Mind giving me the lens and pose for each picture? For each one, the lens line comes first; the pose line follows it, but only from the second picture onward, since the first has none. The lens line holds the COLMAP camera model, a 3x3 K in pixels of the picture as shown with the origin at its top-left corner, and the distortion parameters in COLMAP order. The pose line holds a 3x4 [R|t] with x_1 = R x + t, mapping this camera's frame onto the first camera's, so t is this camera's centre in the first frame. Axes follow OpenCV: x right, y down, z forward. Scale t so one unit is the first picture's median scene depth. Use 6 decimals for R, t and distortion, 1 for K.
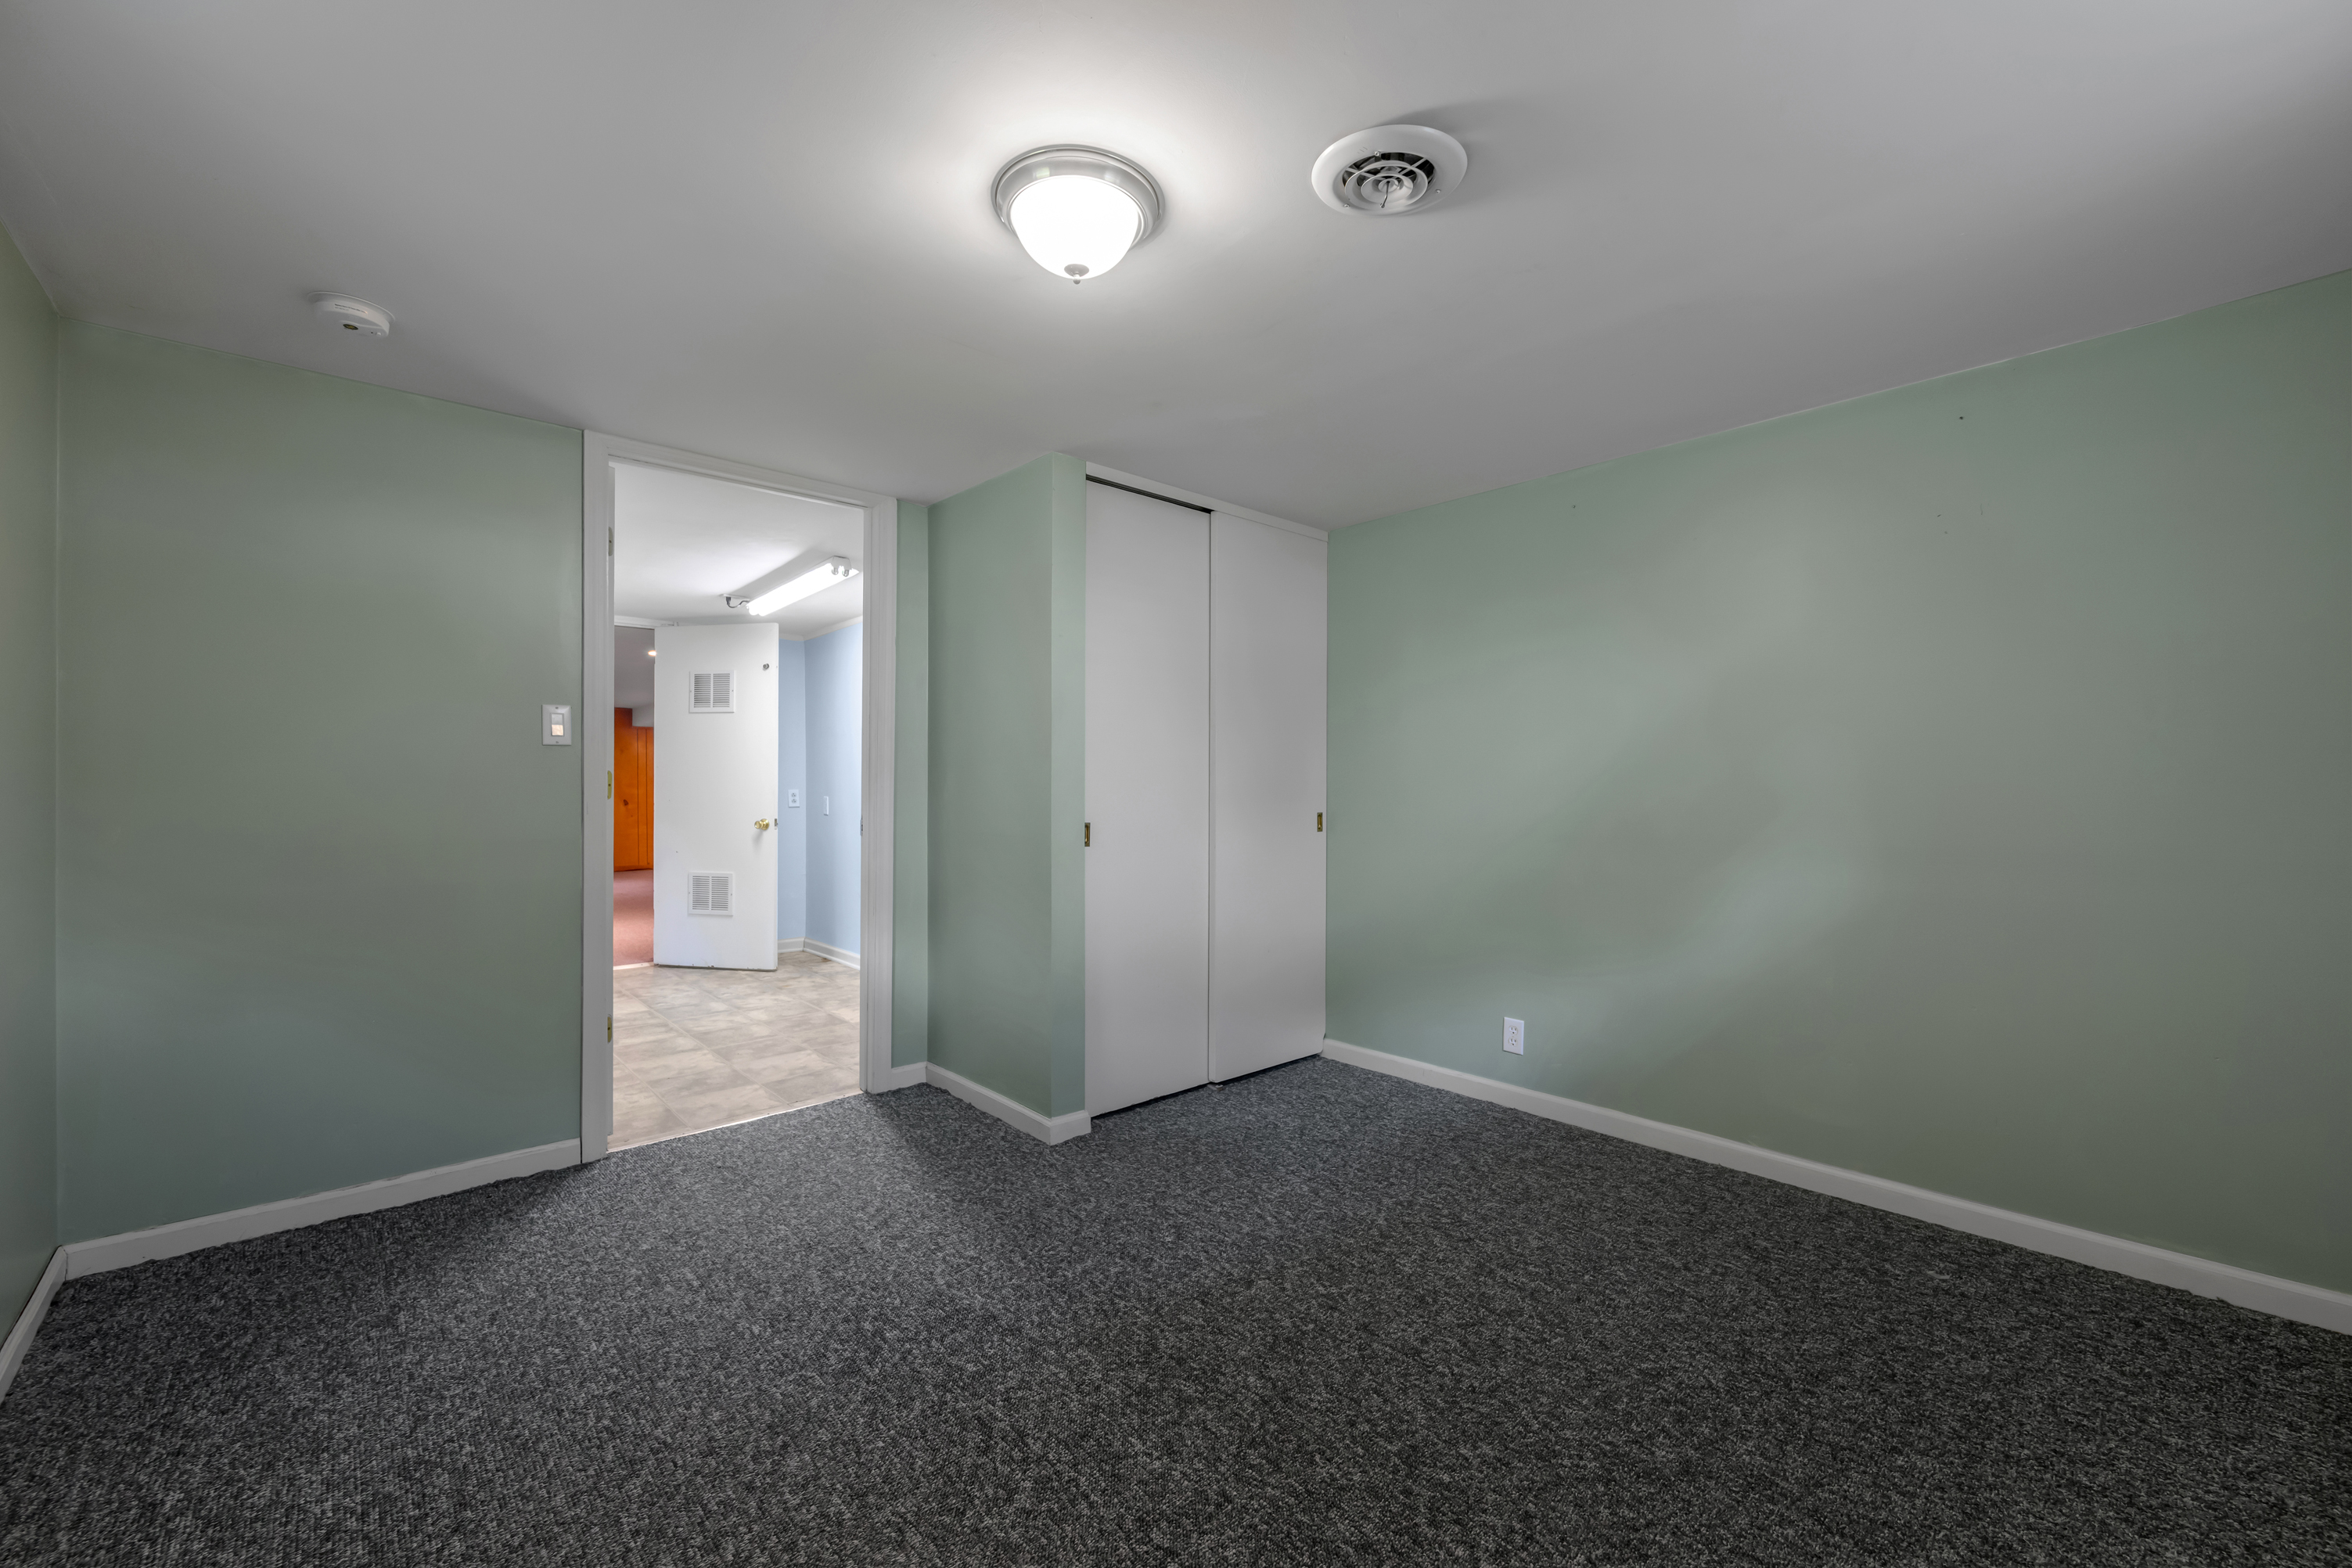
lens RADIAL K [[953.7, 0, 1182.5], [0, 953.7, 779.6], [0, 0, 1]] dist [-0.009323, -0.000054]
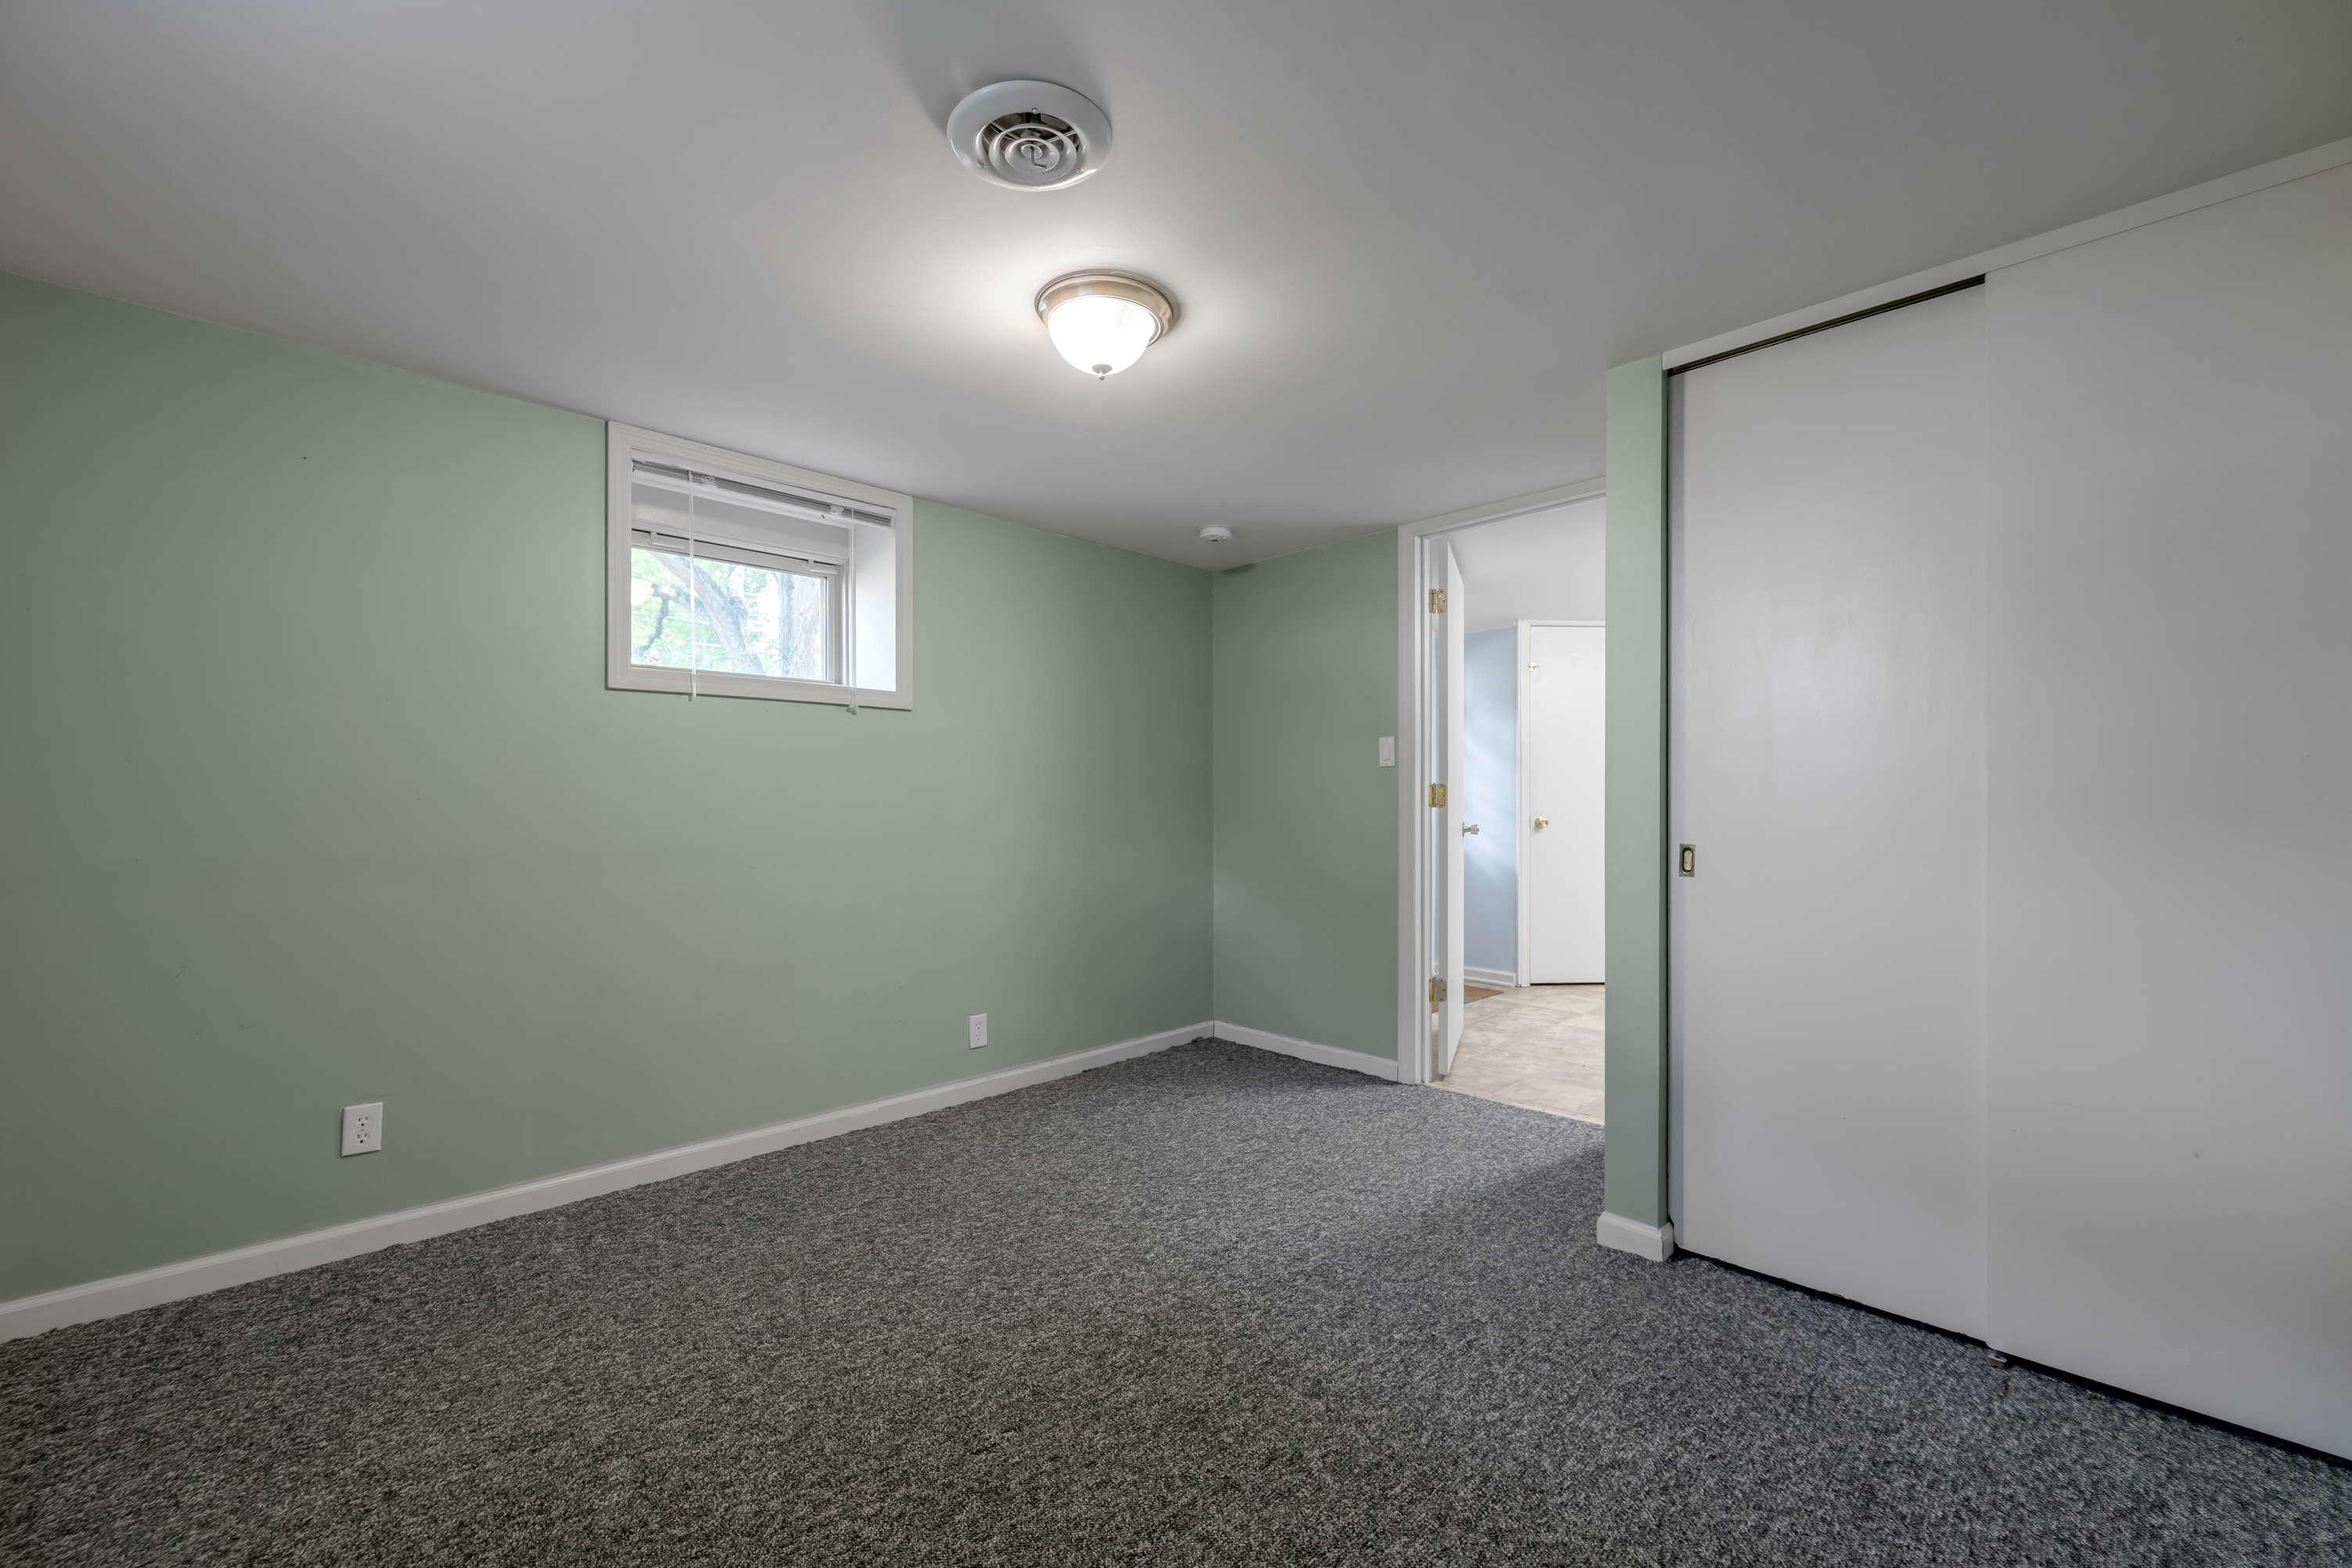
lens RADIAL K [[953.7, 0, 1182.6], [0, 953.7, 796.8], [0, 0, 1]] dist [-0.009323, -0.000054]
pose [[0.025983, -0.003365, -0.999657, 0.747554], [0.011312, 0.999931, -0.003072, 0.008068], [0.999598, -0.011228, 0.026019, 0.725527]]
